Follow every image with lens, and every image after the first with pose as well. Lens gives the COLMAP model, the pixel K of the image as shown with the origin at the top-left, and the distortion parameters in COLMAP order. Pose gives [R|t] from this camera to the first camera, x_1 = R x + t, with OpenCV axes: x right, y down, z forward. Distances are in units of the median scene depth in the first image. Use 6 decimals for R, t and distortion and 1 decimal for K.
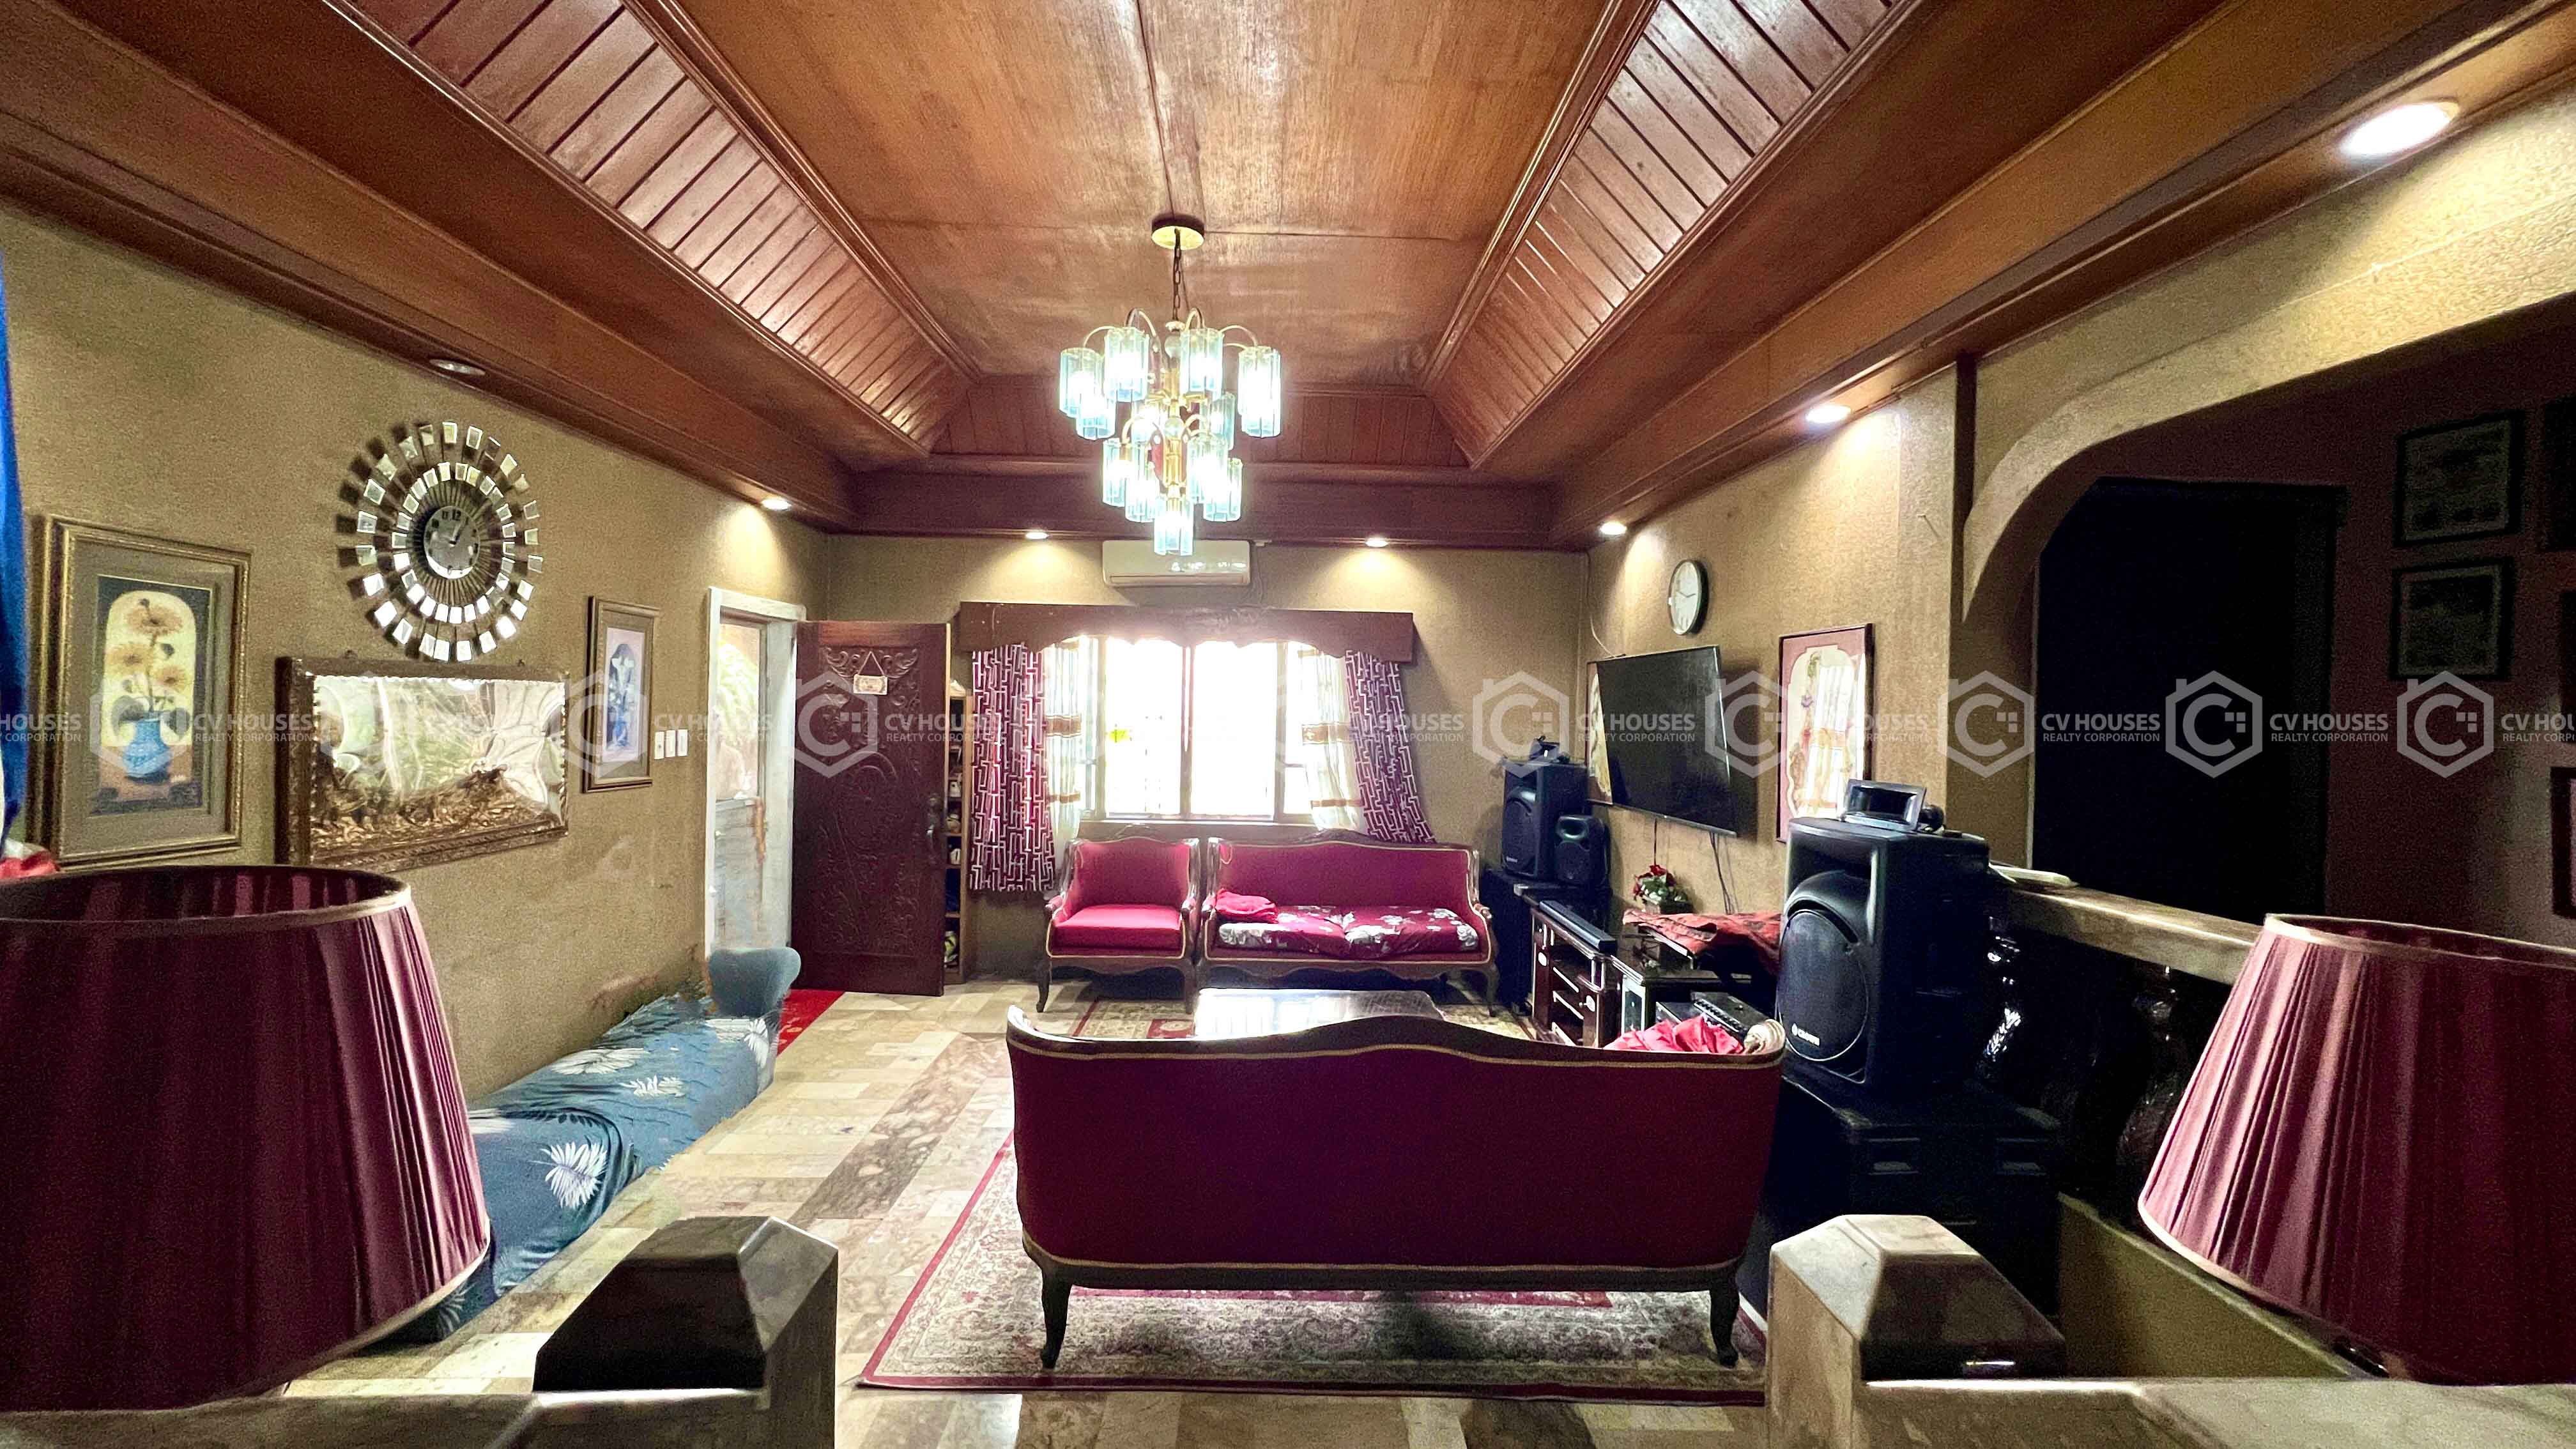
lens RADIAL K [[1077.6, 0, 1288.0], [0, 1077.6, 724.5], [0, 0, 1]] dist [0.000271, 0.000028]
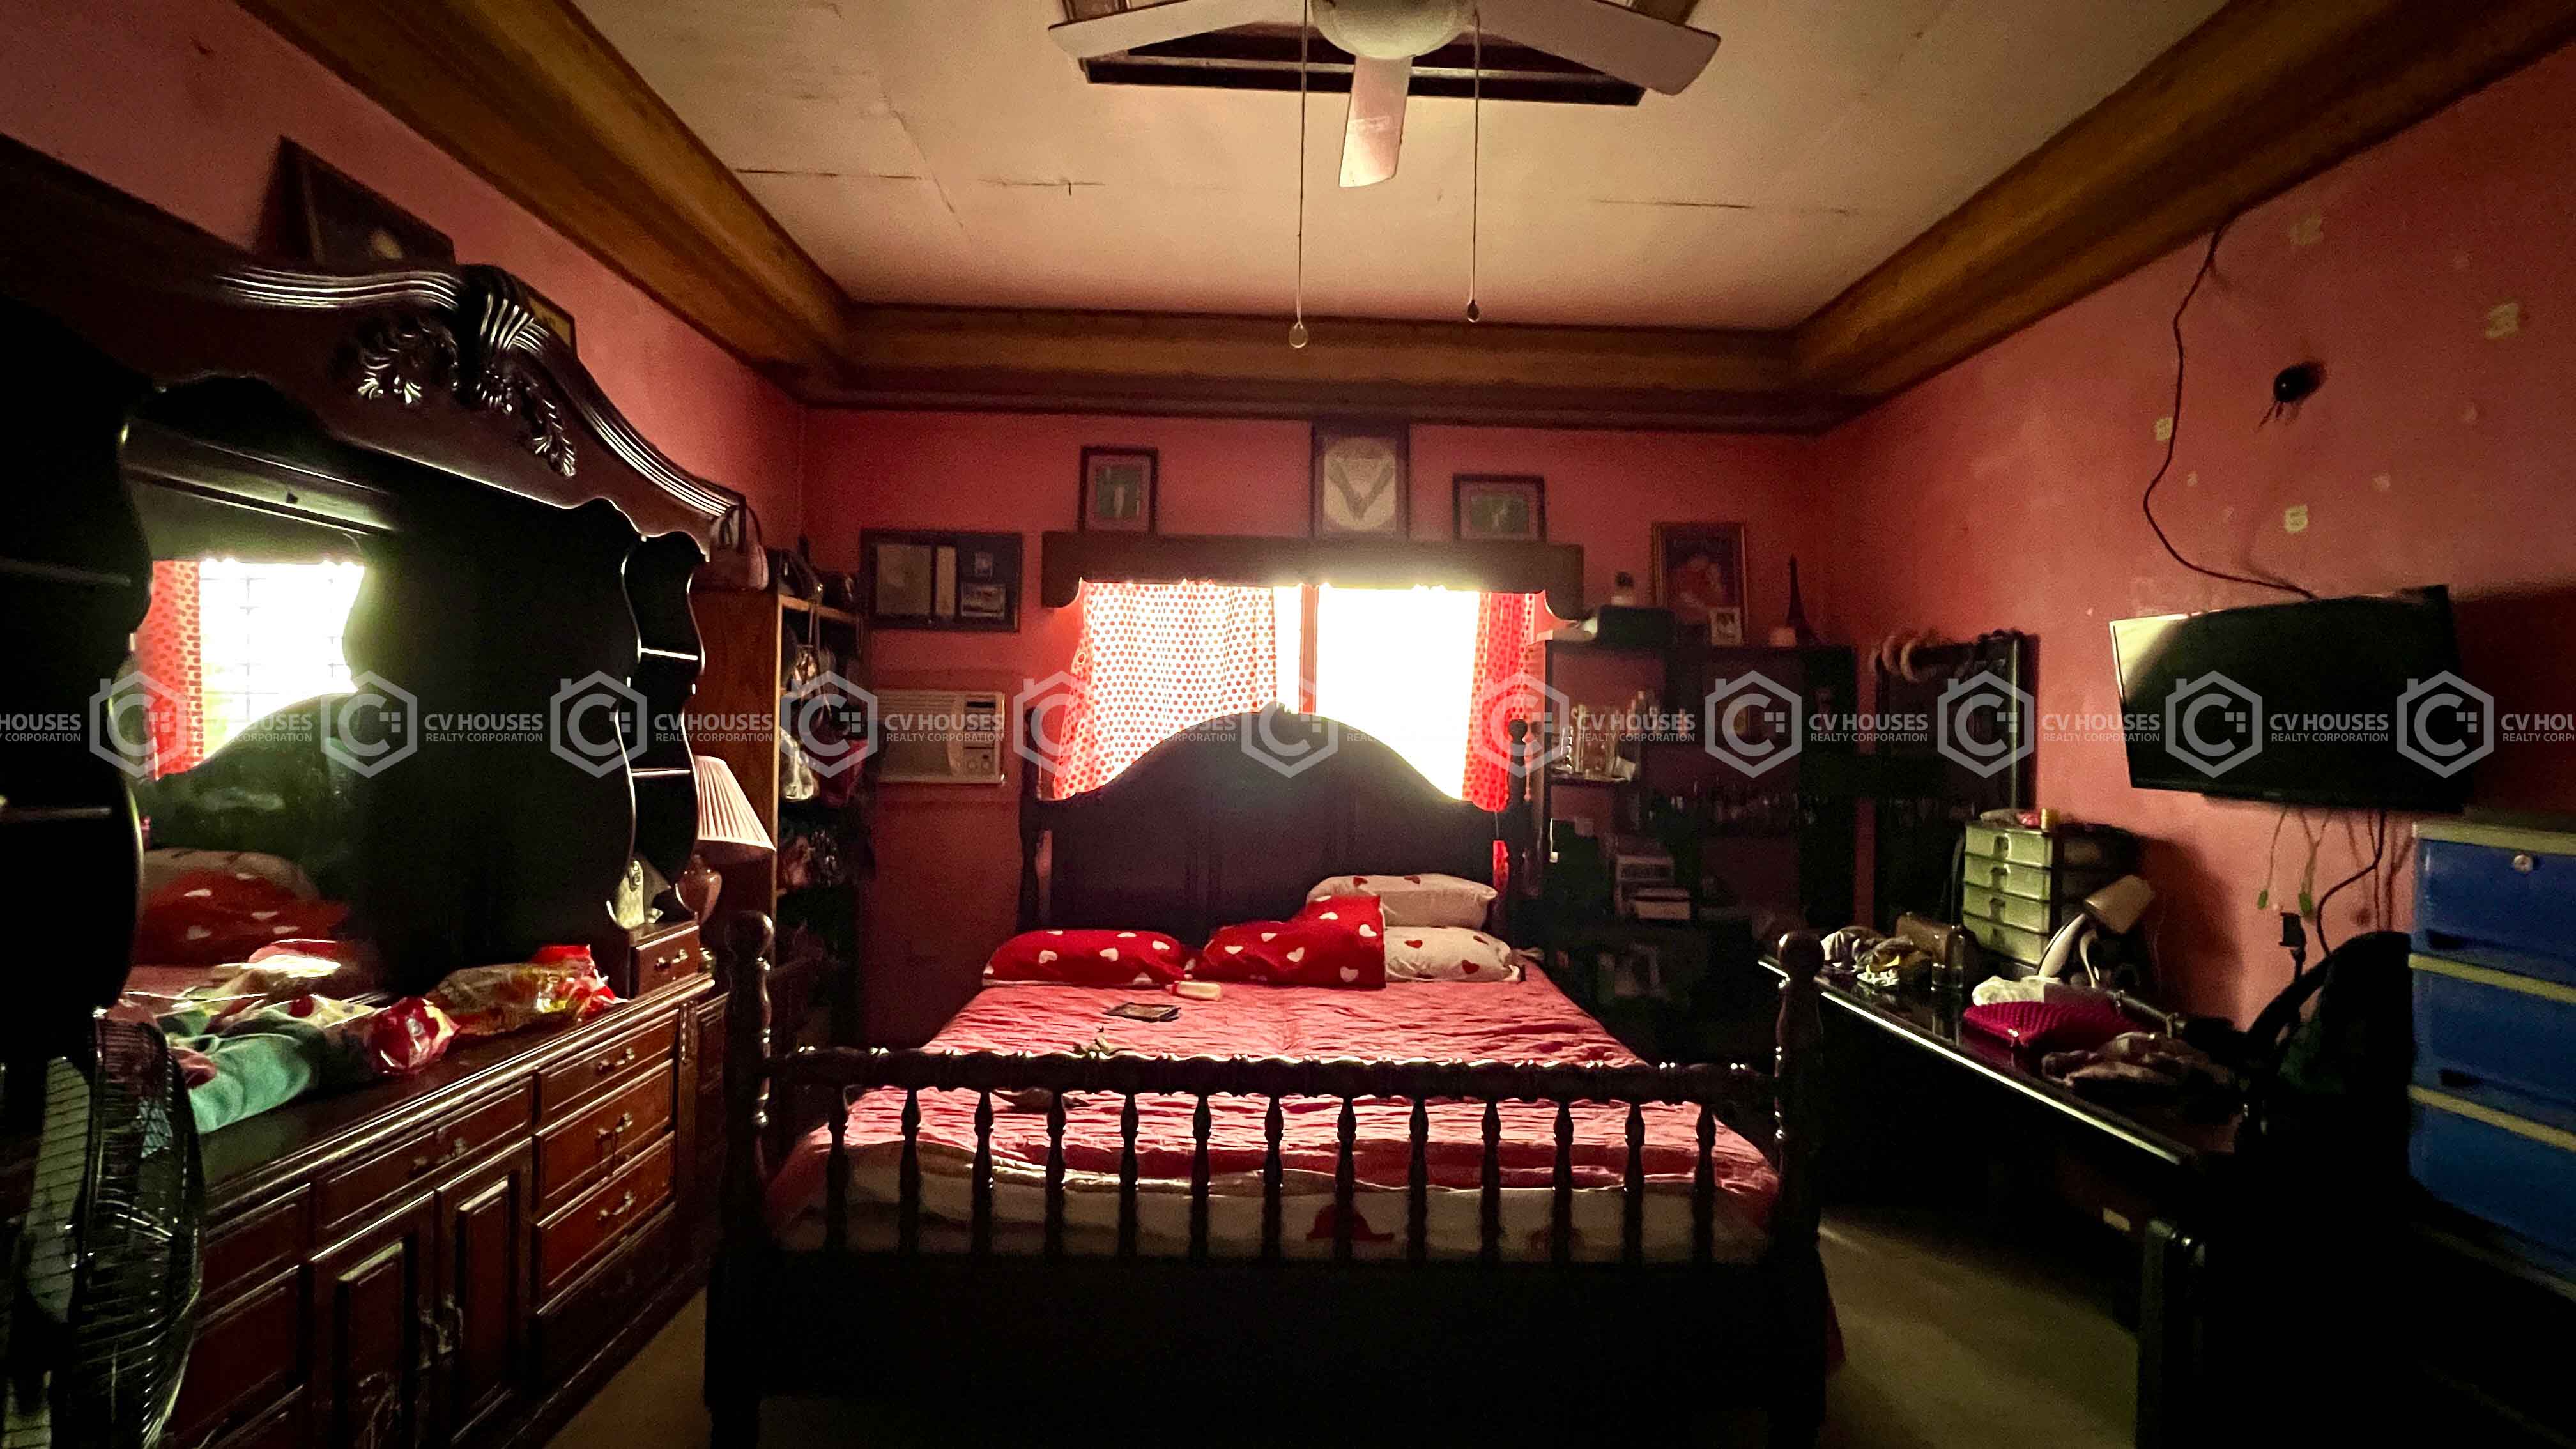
lens RADIAL K [[1077.6, 0, 1288.0], [0, 1077.6, 724.5], [0, 0, 1]] dist [0.000271, 0.000028]
pose [[1.000000, 0.000254, 0.000233, 1.073976], [-0.000254, 1.000000, 0.000117, -0.000325], [-0.000233, -0.000118, 1.000000, -0.001670]]
